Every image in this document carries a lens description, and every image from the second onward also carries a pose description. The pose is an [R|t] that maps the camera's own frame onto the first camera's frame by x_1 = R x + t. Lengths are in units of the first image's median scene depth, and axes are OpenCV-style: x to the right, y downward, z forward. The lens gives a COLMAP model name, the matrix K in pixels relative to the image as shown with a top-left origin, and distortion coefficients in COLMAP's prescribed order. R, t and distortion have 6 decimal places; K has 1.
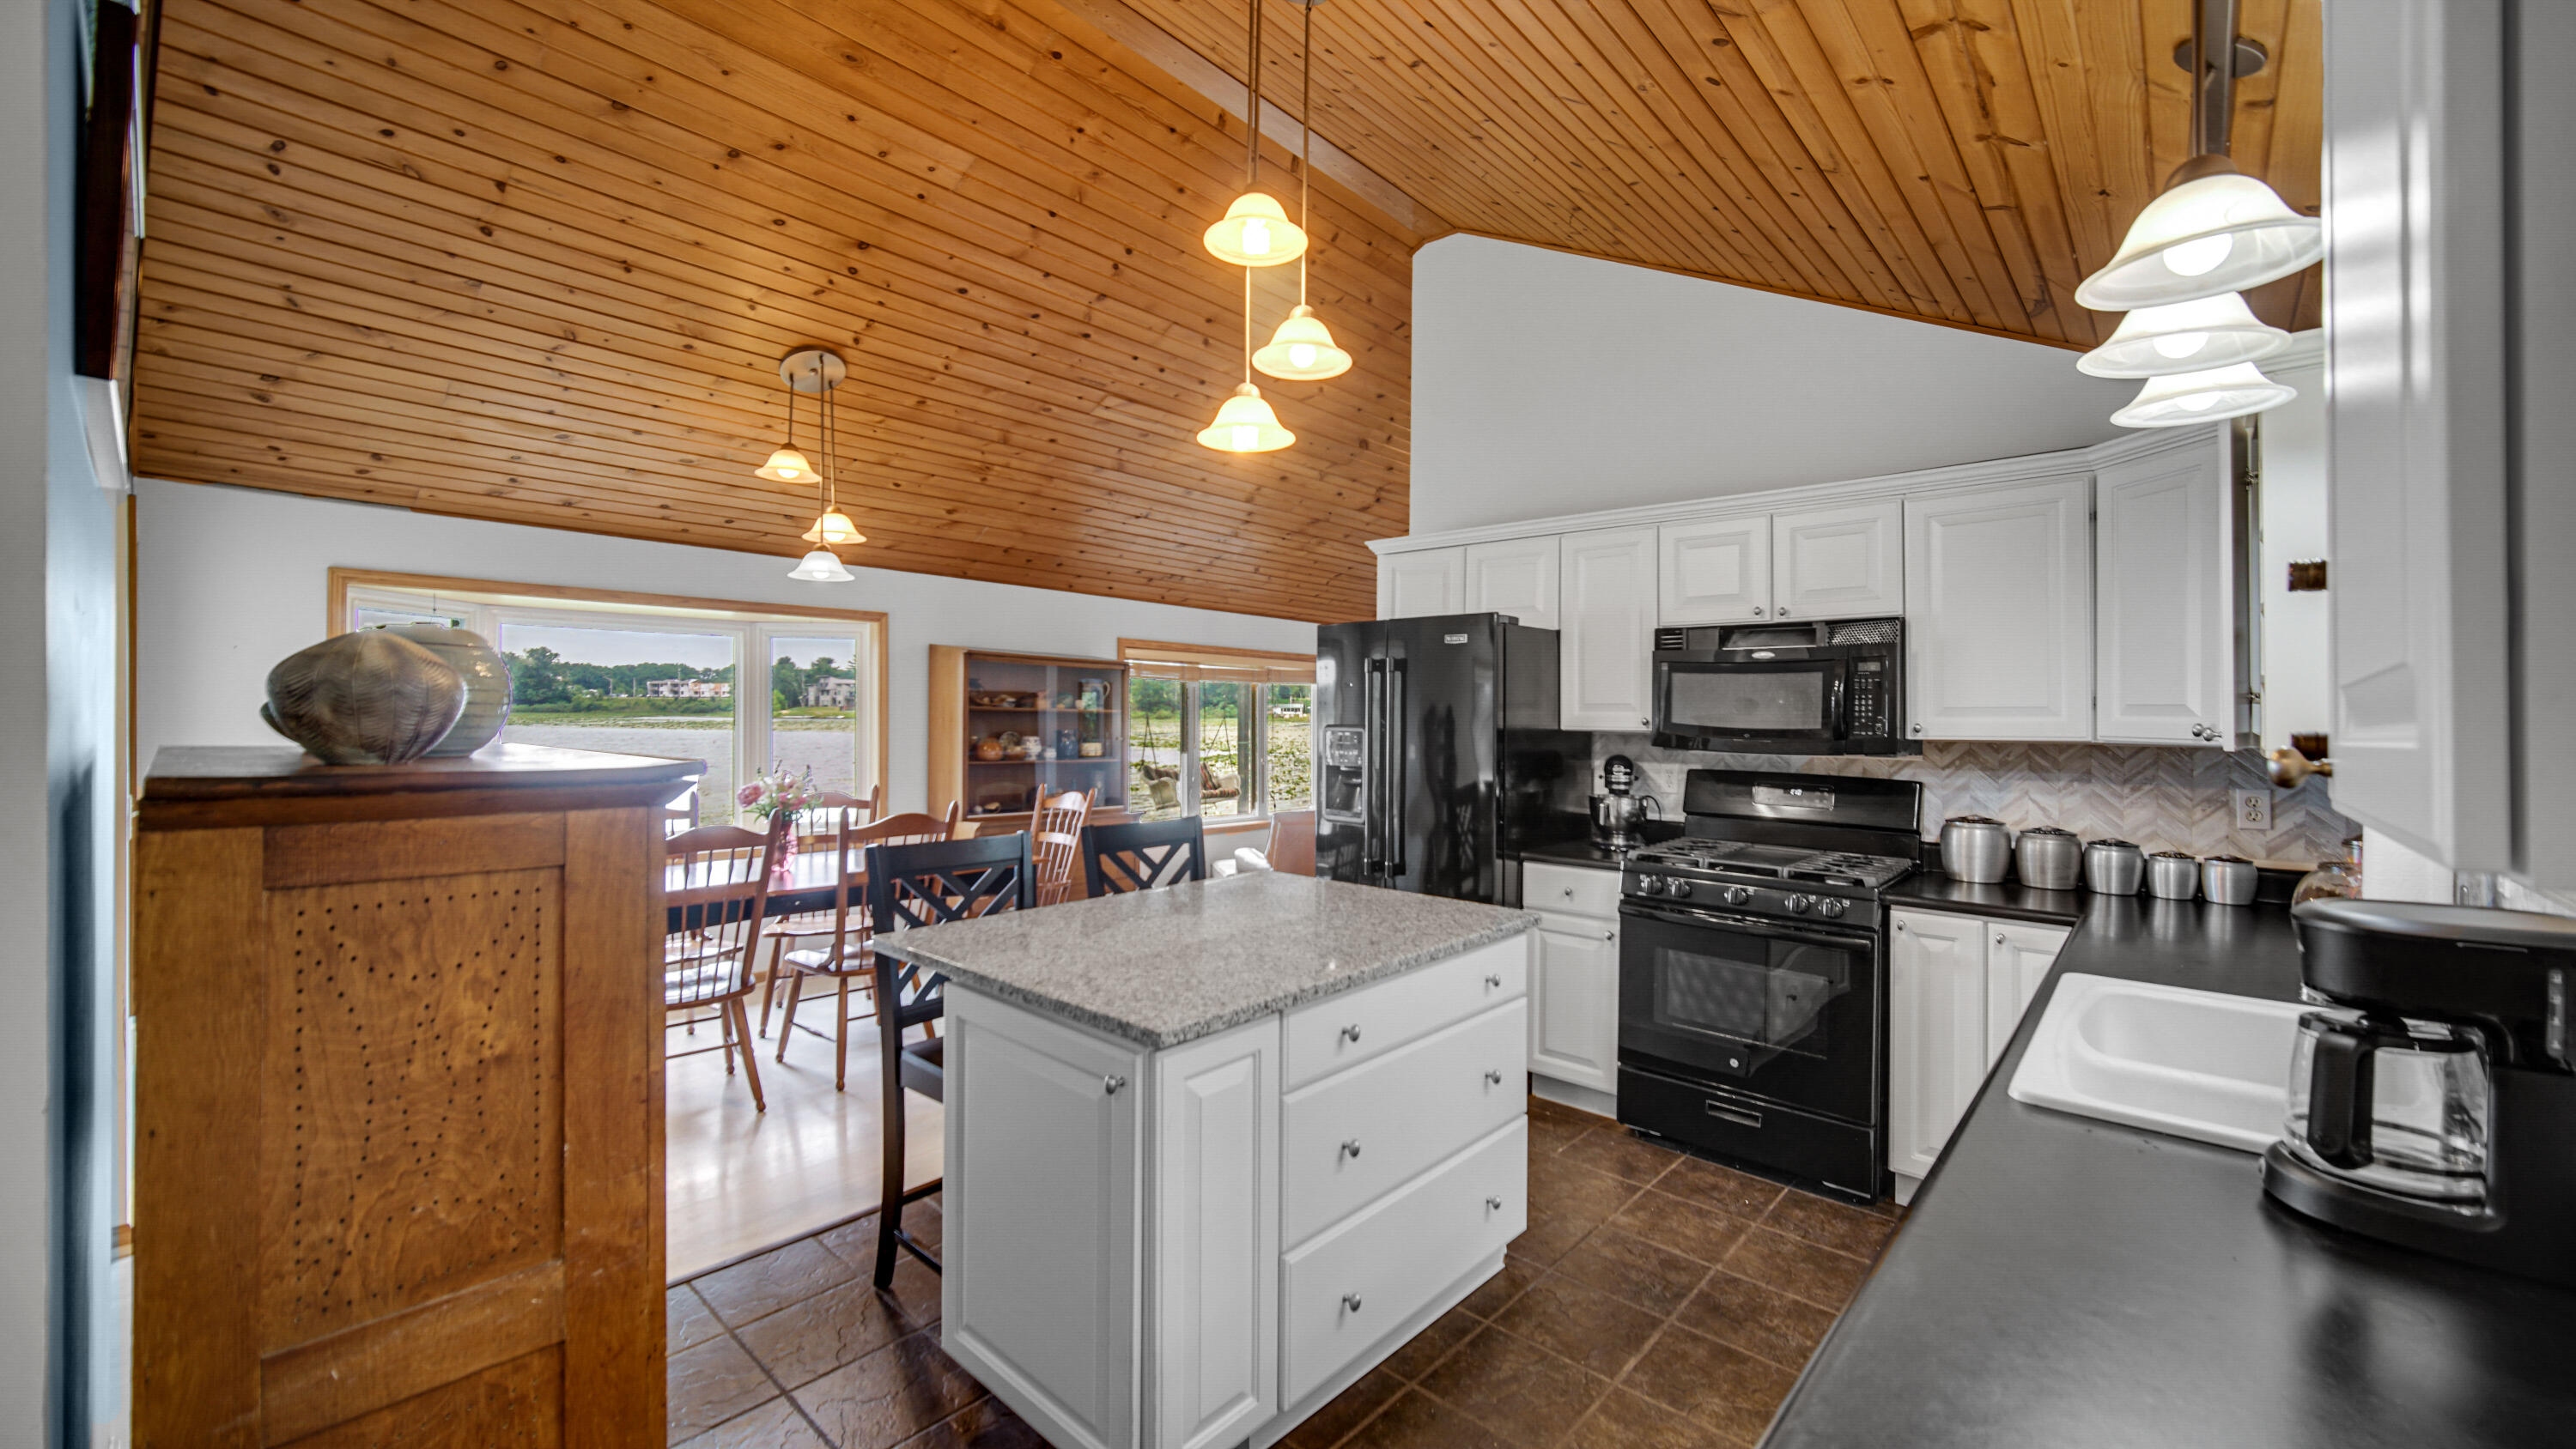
lens RADIAL K [[1016.8, 0, 1265.7], [0, 1016.8, 711.2], [0, 0, 1]] dist [-0.000158, -0.000422]
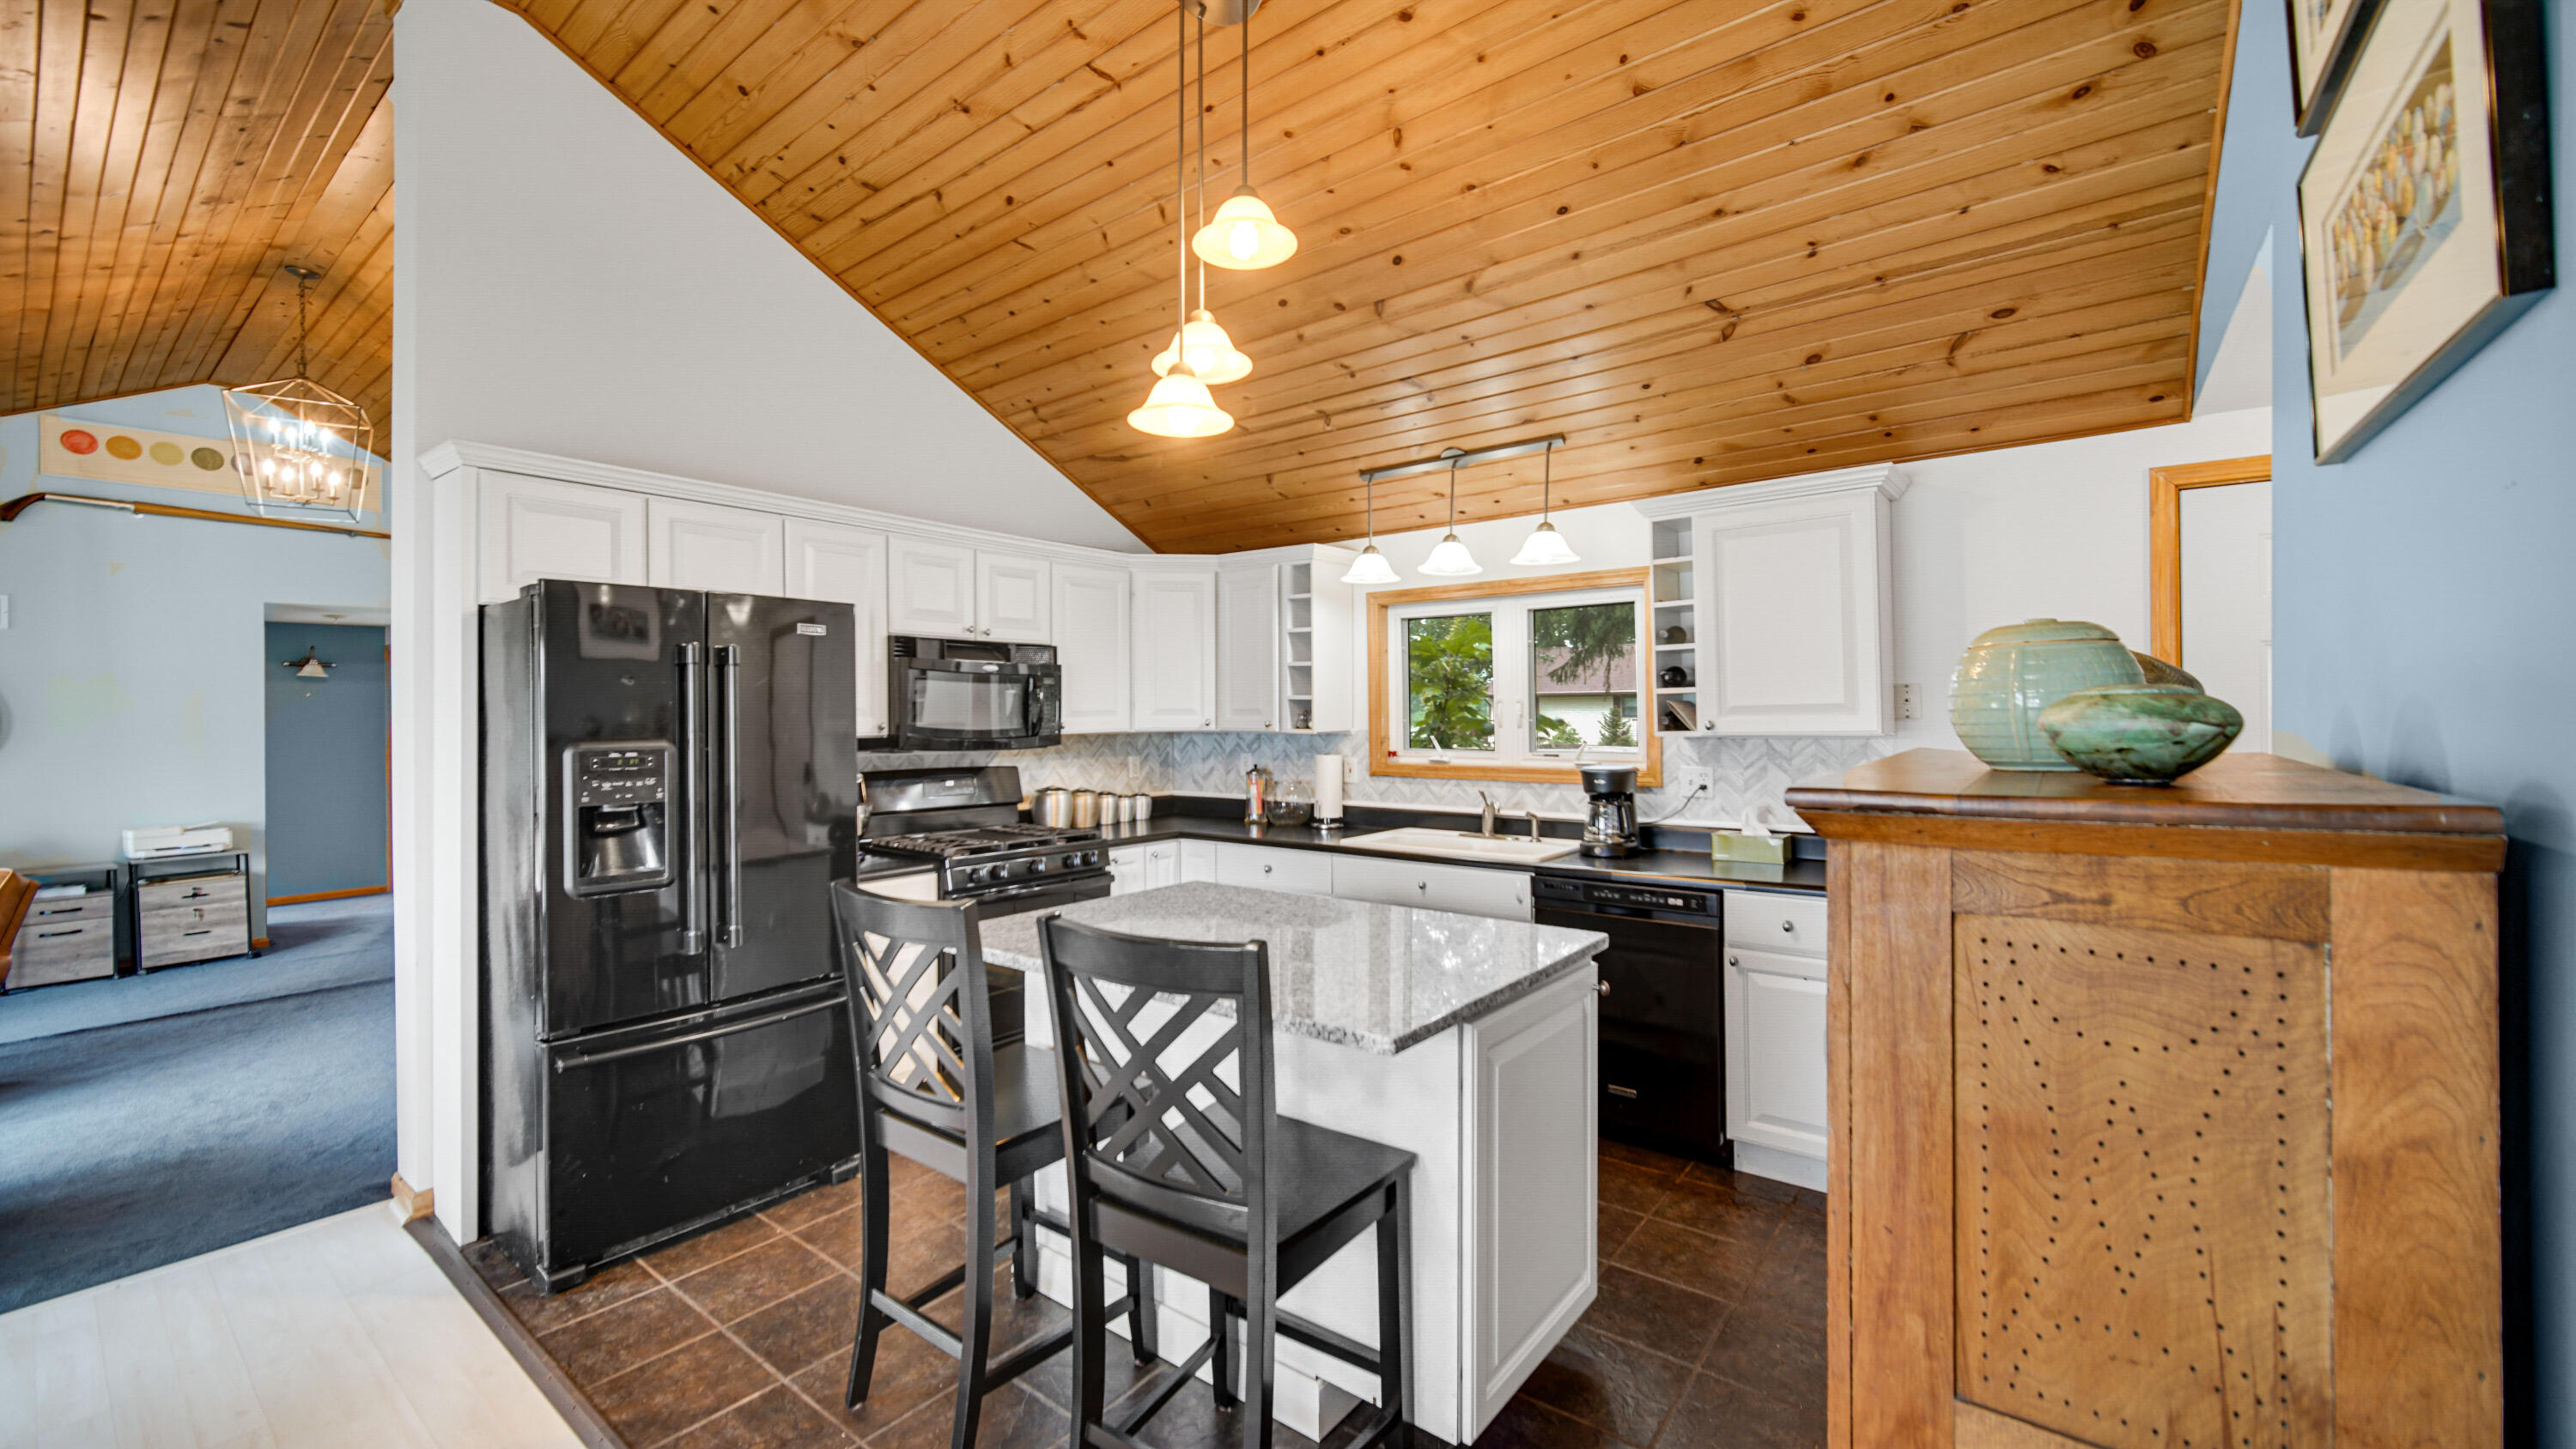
lens RADIAL K [[1016.8, 0, 1265.7], [0, 1016.8, 711.2], [0, 0, 1]] dist [-0.000158, -0.000422]
pose [[-0.074955, -0.001207, 0.997186, -0.470515], [0.007126, 0.999973, 0.001746, -0.002502], [-0.997161, 0.007237, -0.074944, 0.496948]]
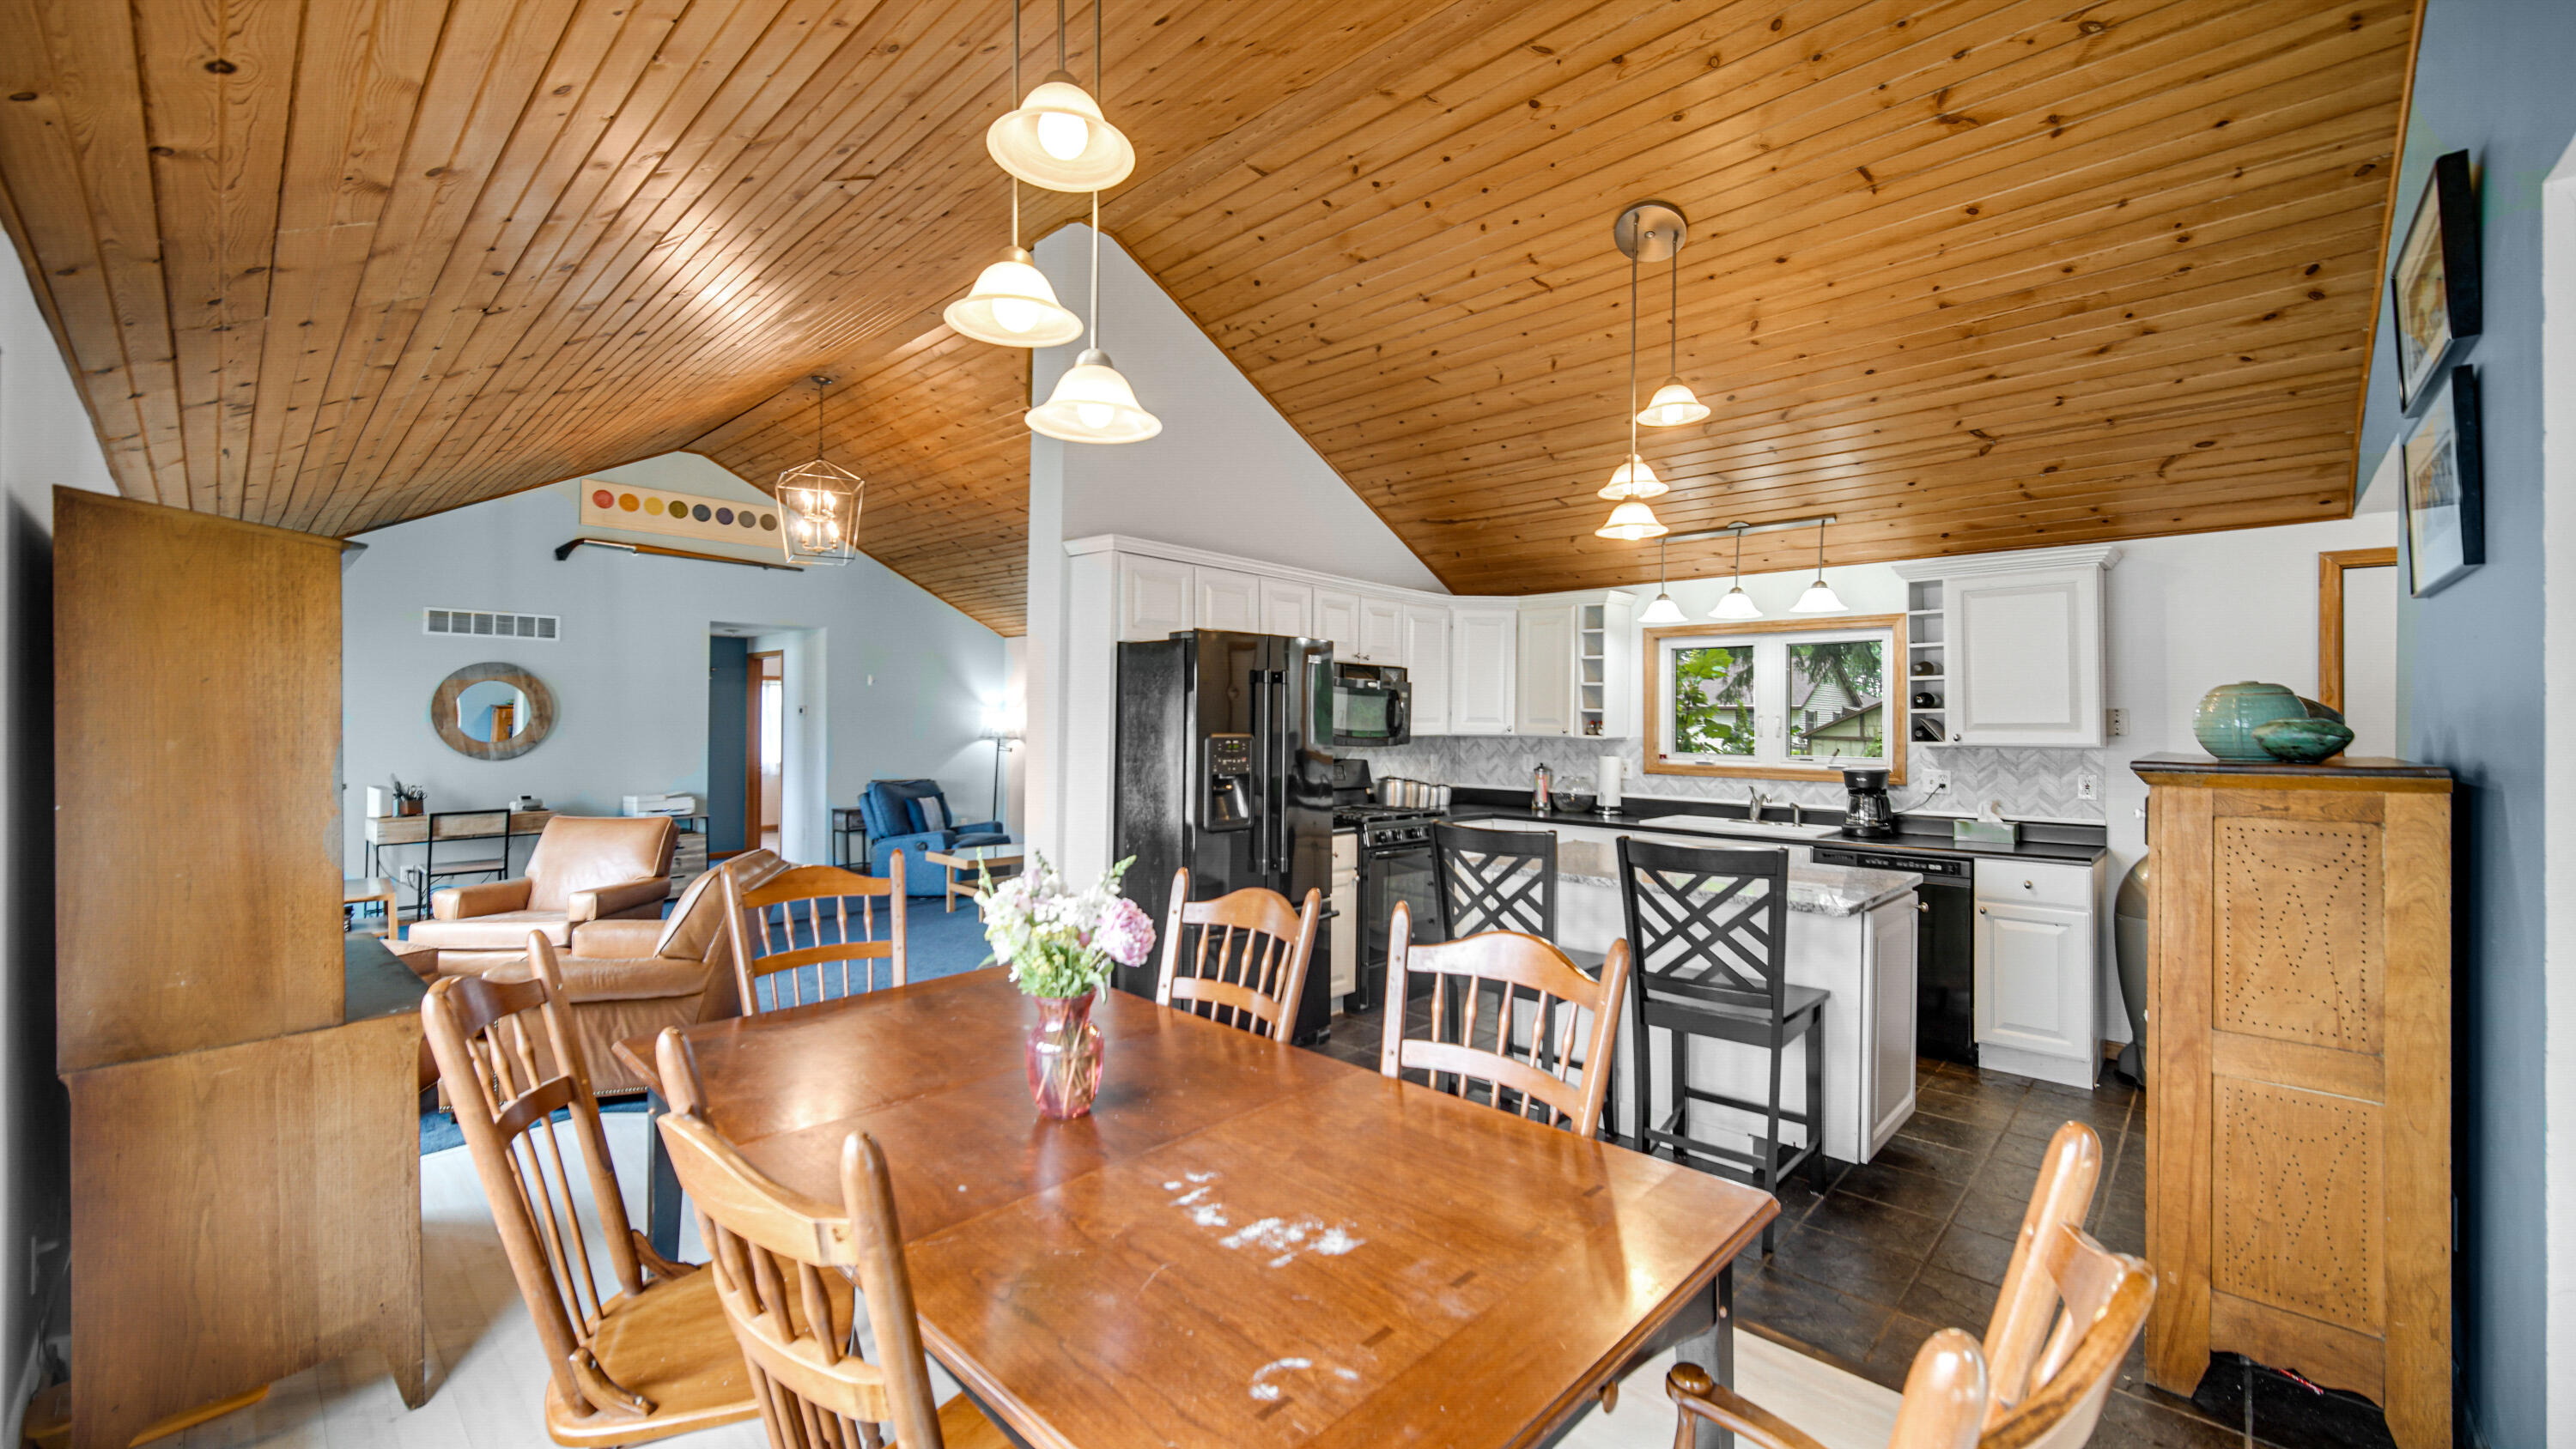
lens RADIAL K [[1016.8, 0, 1265.7], [0, 1016.8, 711.2], [0, 0, 1]] dist [-0.000158, -0.000422]
pose [[0.016334, 0.005687, 0.999850, -0.719309], [-0.010590, 0.999929, -0.005514, -0.001807], [-0.999811, -0.010498, 0.016393, 0.741032]]
